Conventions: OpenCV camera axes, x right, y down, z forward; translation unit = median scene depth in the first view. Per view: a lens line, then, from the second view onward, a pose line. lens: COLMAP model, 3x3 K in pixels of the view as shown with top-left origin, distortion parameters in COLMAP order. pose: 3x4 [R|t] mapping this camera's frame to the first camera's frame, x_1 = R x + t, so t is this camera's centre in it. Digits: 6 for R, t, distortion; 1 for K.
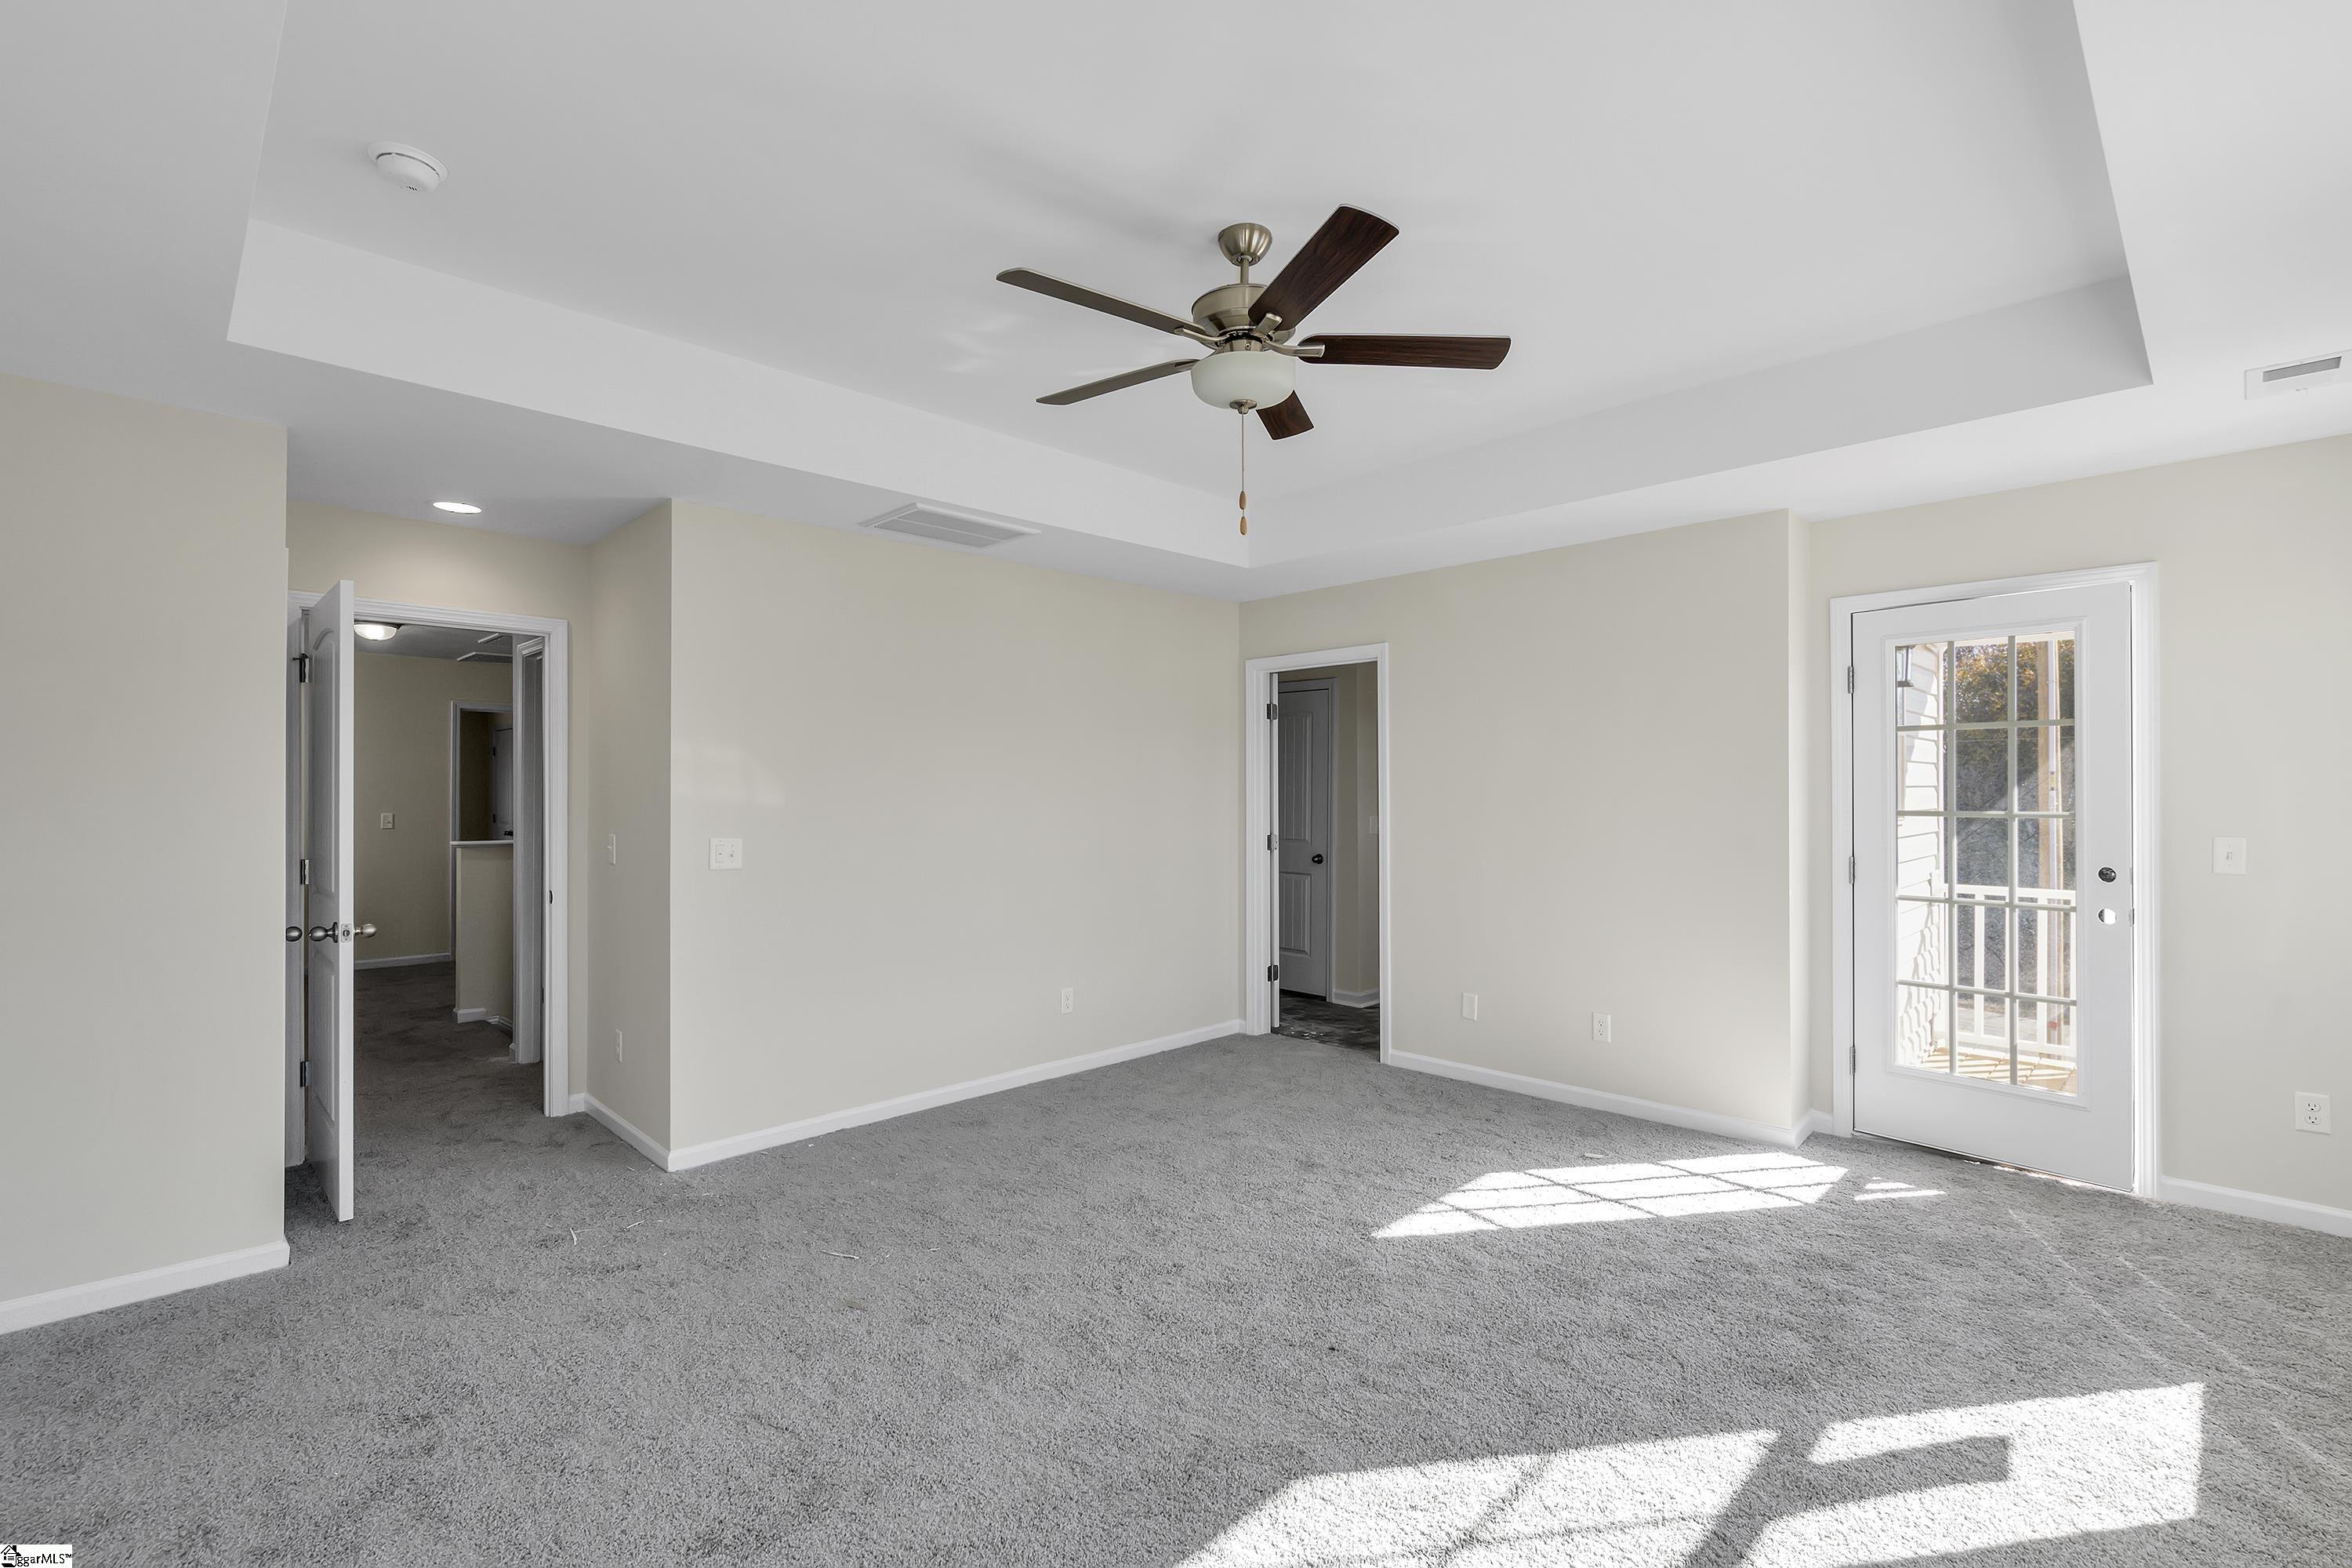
lens RADIAL K [[1055.2, 0, 1175.9], [0, 1055.2, 778.4], [0, 0, 1]] dist [-0.017558, 0.004933]
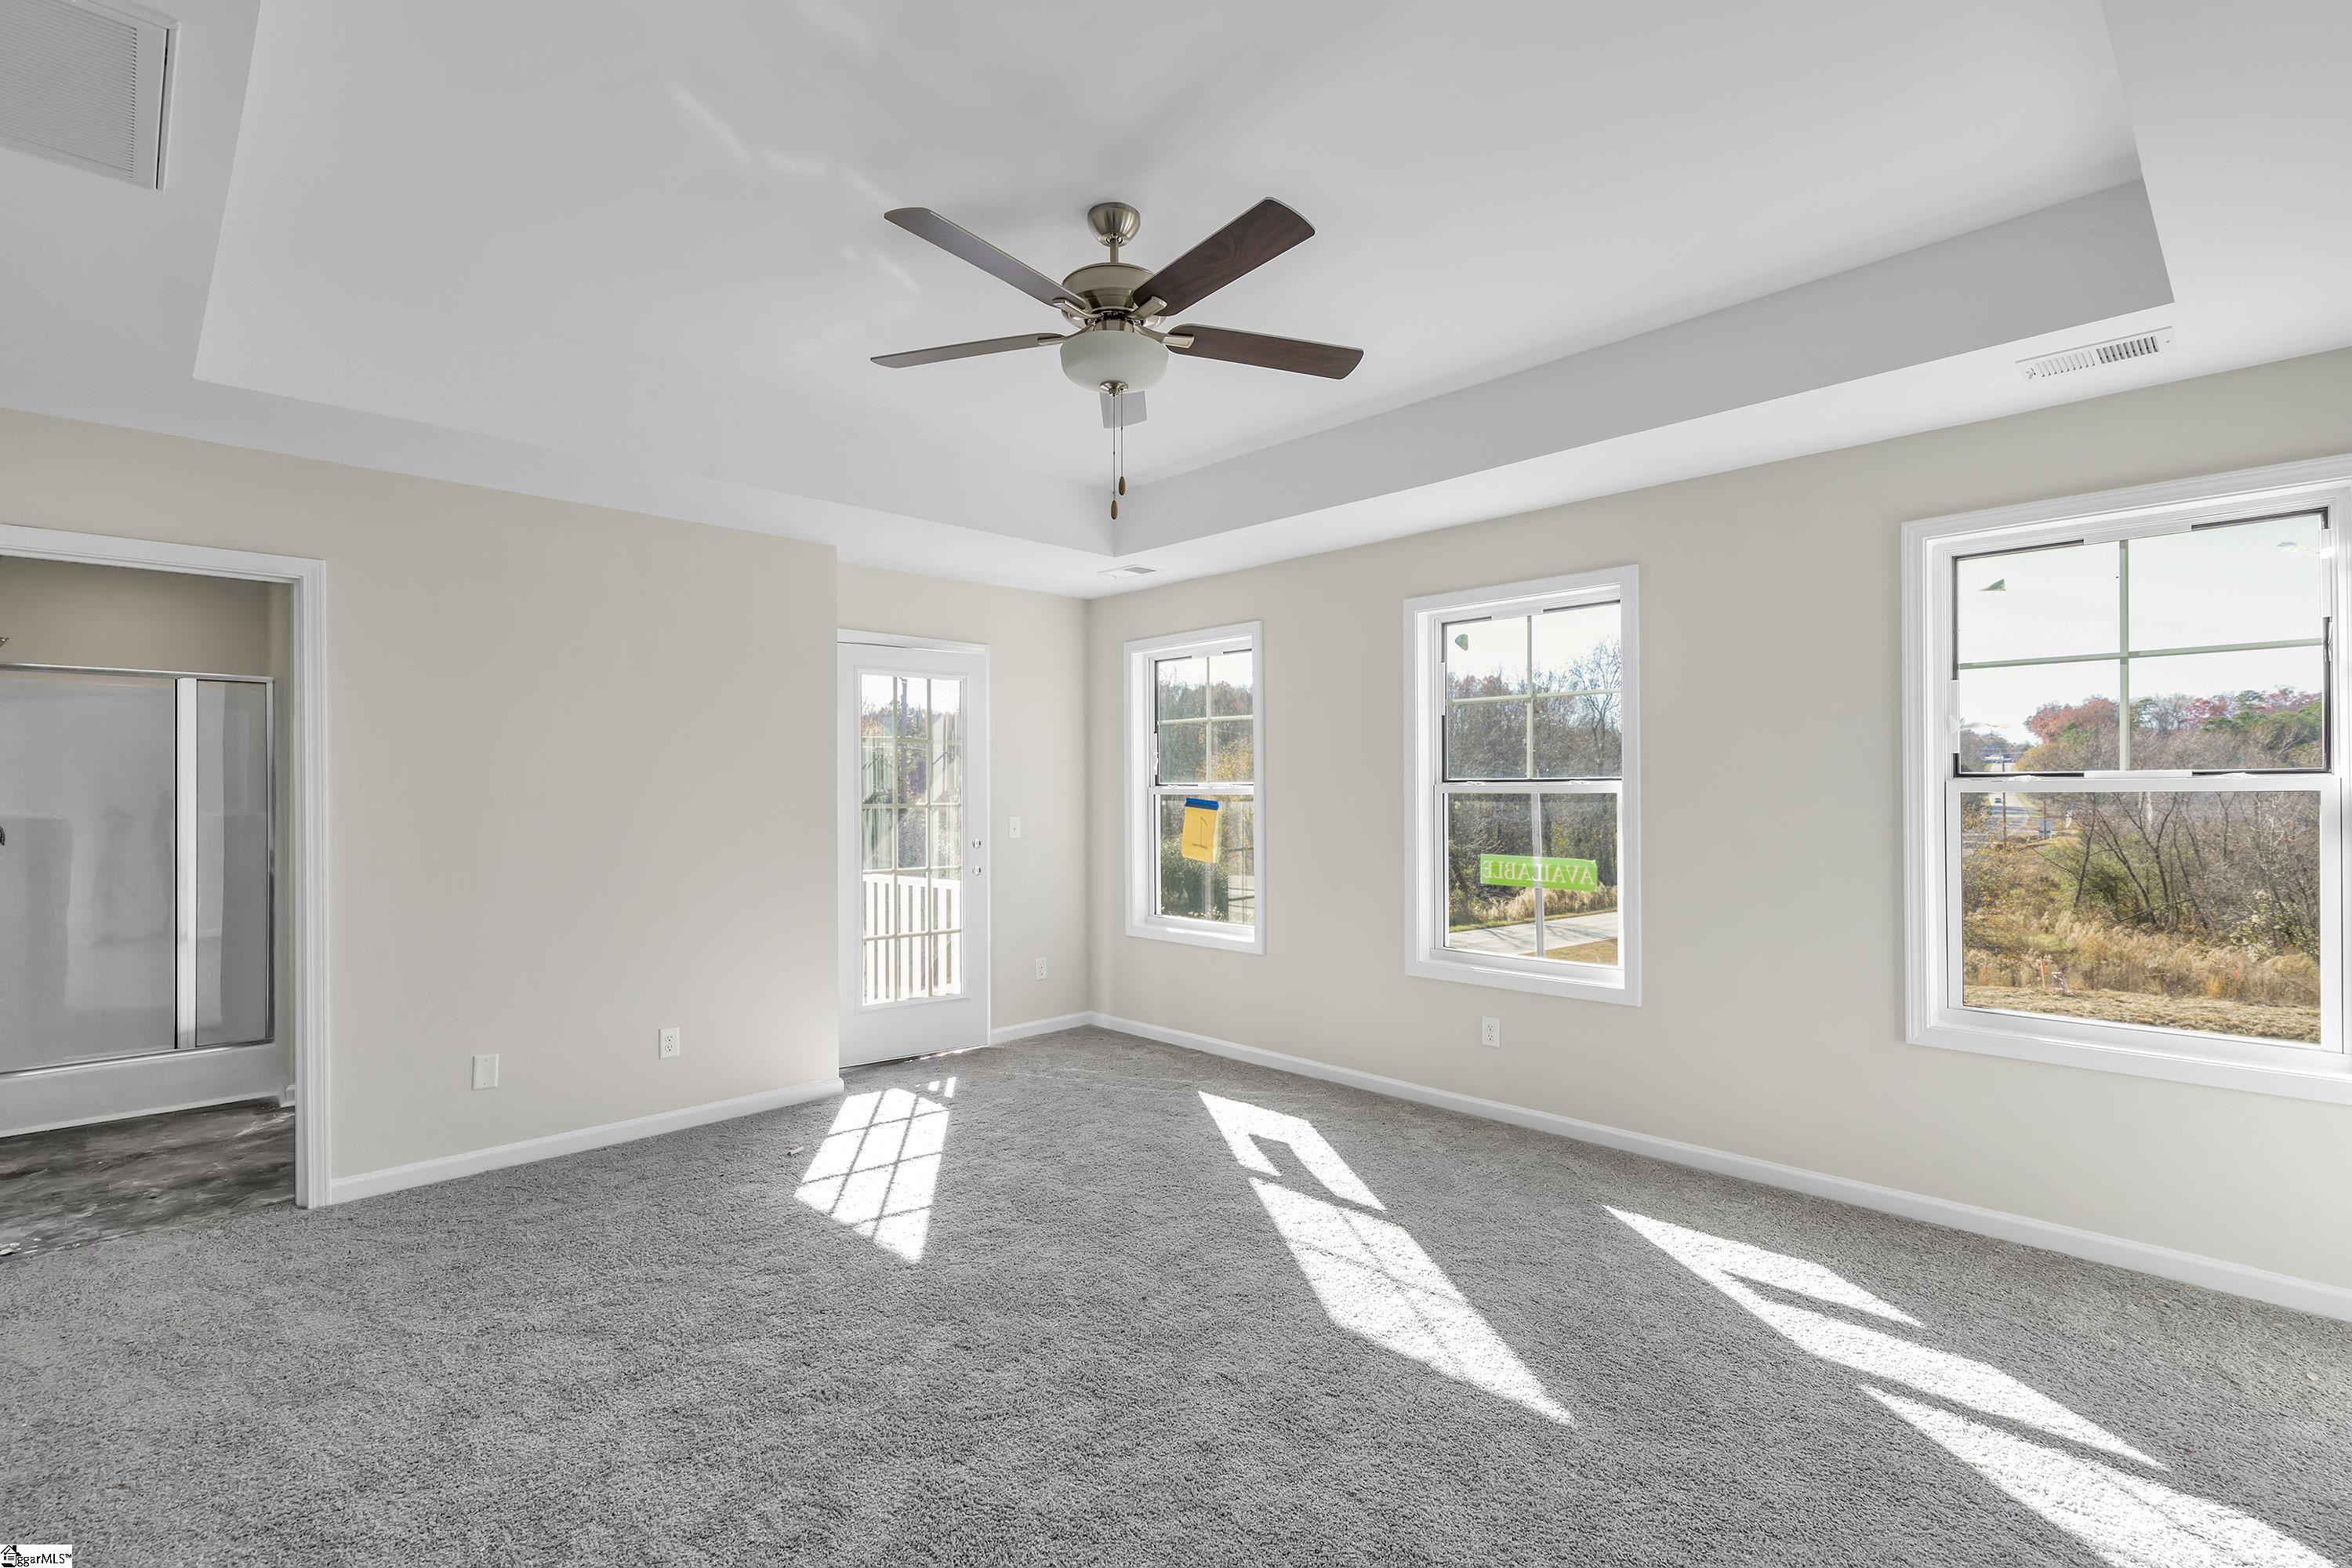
lens RADIAL K [[1055.2, 0, 1175.9], [0, 1055.2, 778.4], [0, 0, 1]] dist [-0.017558, 0.004933]
pose [[0.026802, 0.013726, 0.999547, -0.679409], [0.001218, 0.999905, -0.013763, 0.017965], [-0.999640, 0.001586, 0.026783, 0.681780]]
